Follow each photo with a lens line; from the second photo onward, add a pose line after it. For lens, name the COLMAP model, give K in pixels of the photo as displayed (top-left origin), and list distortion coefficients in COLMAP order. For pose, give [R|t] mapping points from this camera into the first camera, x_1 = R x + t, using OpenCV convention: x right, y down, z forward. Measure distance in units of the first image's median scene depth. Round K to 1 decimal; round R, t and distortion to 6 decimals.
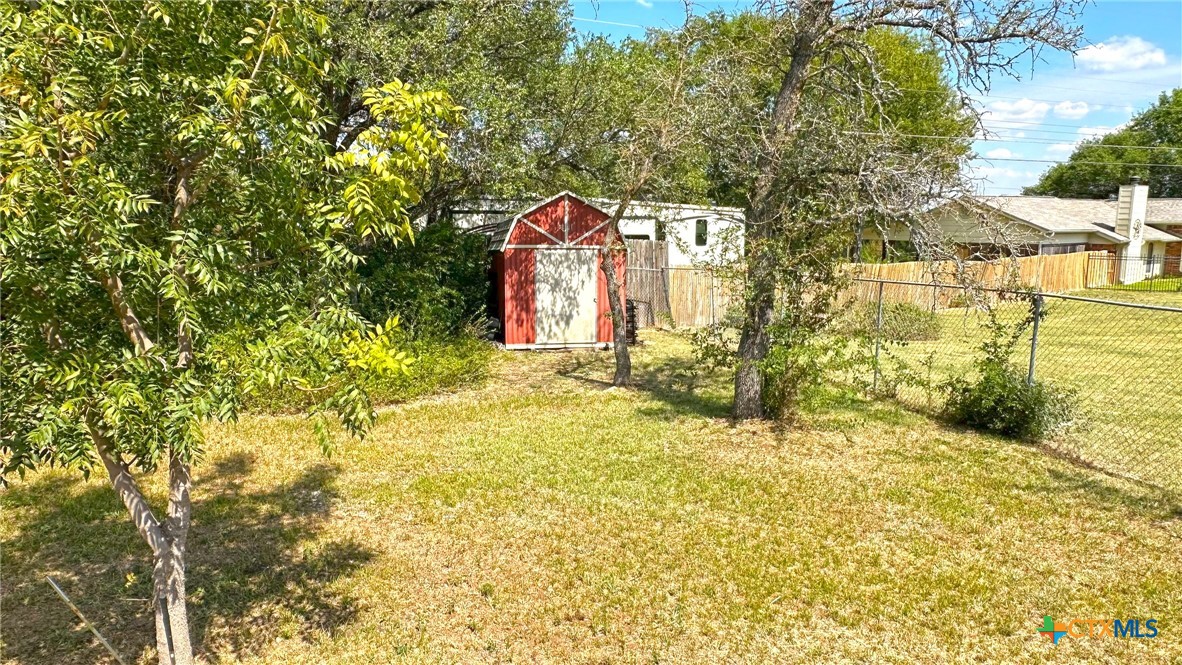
lens RADIAL K [[772.3, 0, 590.5], [0, 772.3, 333.2], [0, 0, 1]] dist [0.007167, 0.001688]
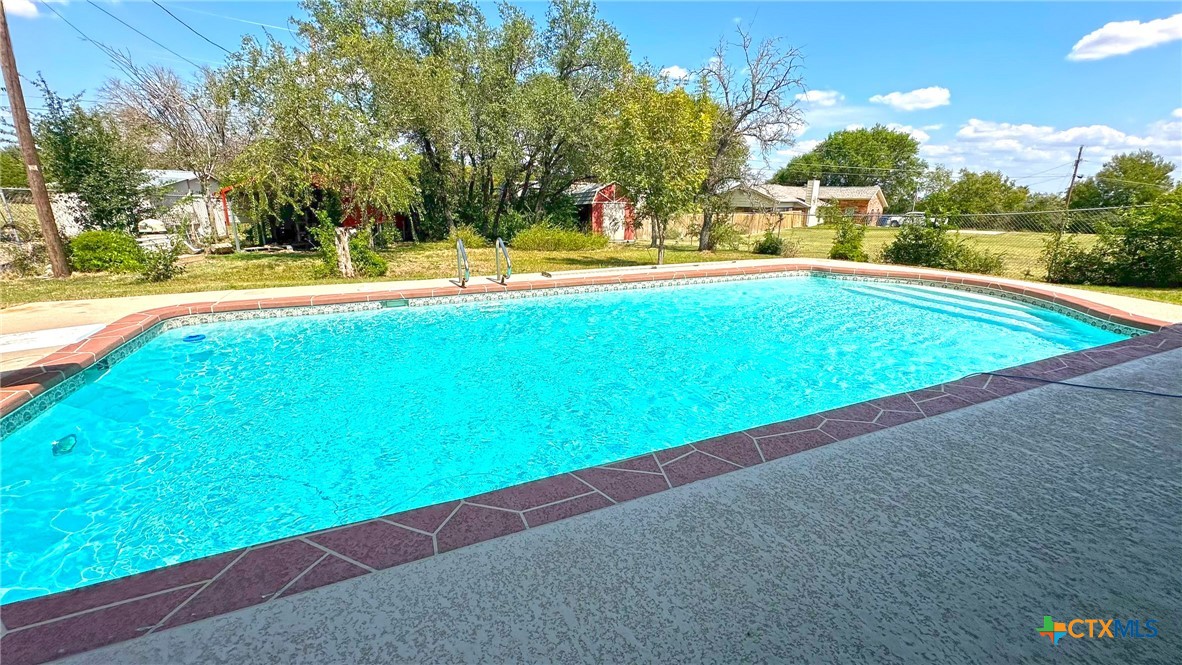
lens RADIAL K [[470.7, 0, 590.8], [0, 470.7, 331.3], [0, 0, 1]] dist [-0.001453, 0.000032]
pose [[0.985143, -0.038365, 0.167394, -0.166295], [0.015543, 0.990645, 0.135574, 0.043825], [-0.171030, -0.130958, 0.976524, -0.257871]]
